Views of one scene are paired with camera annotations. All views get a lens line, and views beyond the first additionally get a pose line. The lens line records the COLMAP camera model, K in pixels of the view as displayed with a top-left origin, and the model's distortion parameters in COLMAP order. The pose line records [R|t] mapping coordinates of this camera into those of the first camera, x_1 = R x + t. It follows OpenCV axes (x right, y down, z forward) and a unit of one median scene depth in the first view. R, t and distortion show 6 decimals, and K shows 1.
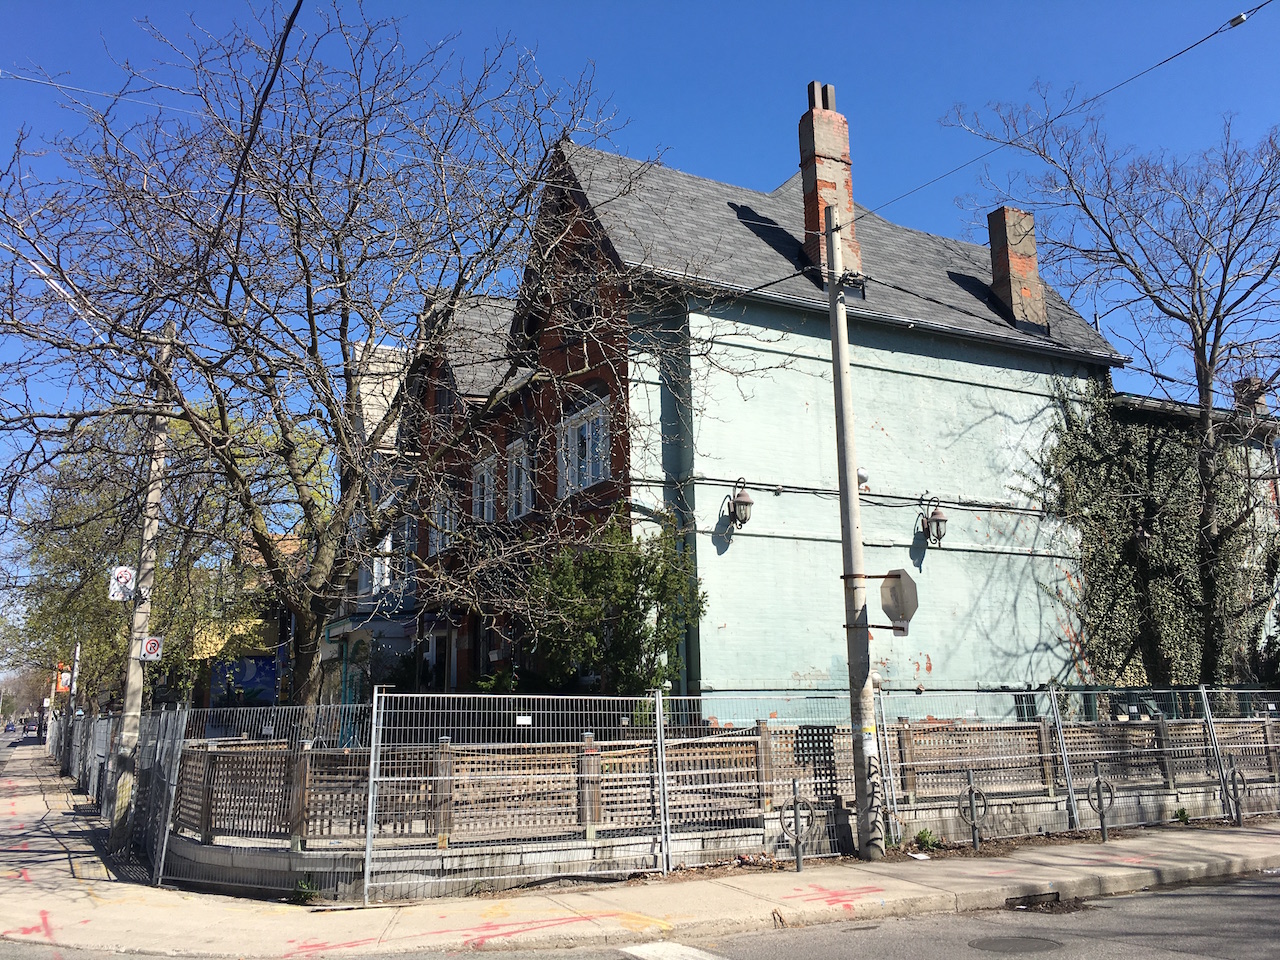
lens RADIAL K [[1074.9, 0, 640.0], [0, 1074.9, 480.0], [0, 0, 1]] dist [0.087196, -0.118823]
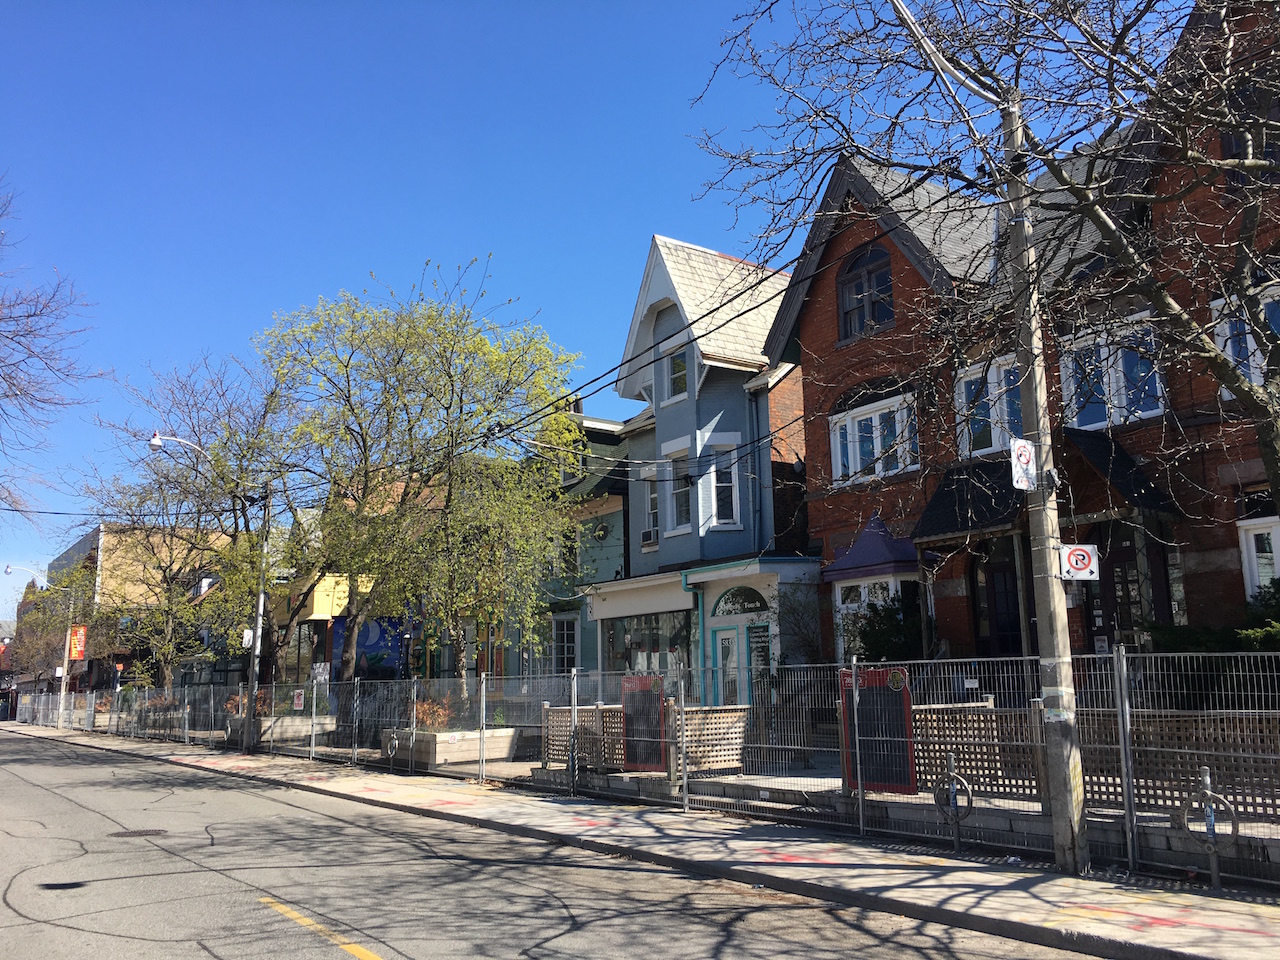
lens RADIAL K [[1074.9, 0, 640.0], [0, 1074.9, 480.0], [0, 0, 1]] dist [0.087196, -0.118823]
pose [[0.994305, 0.018654, 0.104927, -0.776794], [-0.020906, 0.999573, 0.020410, 0.095104], [-0.104501, -0.022488, 0.994270, 0.361783]]
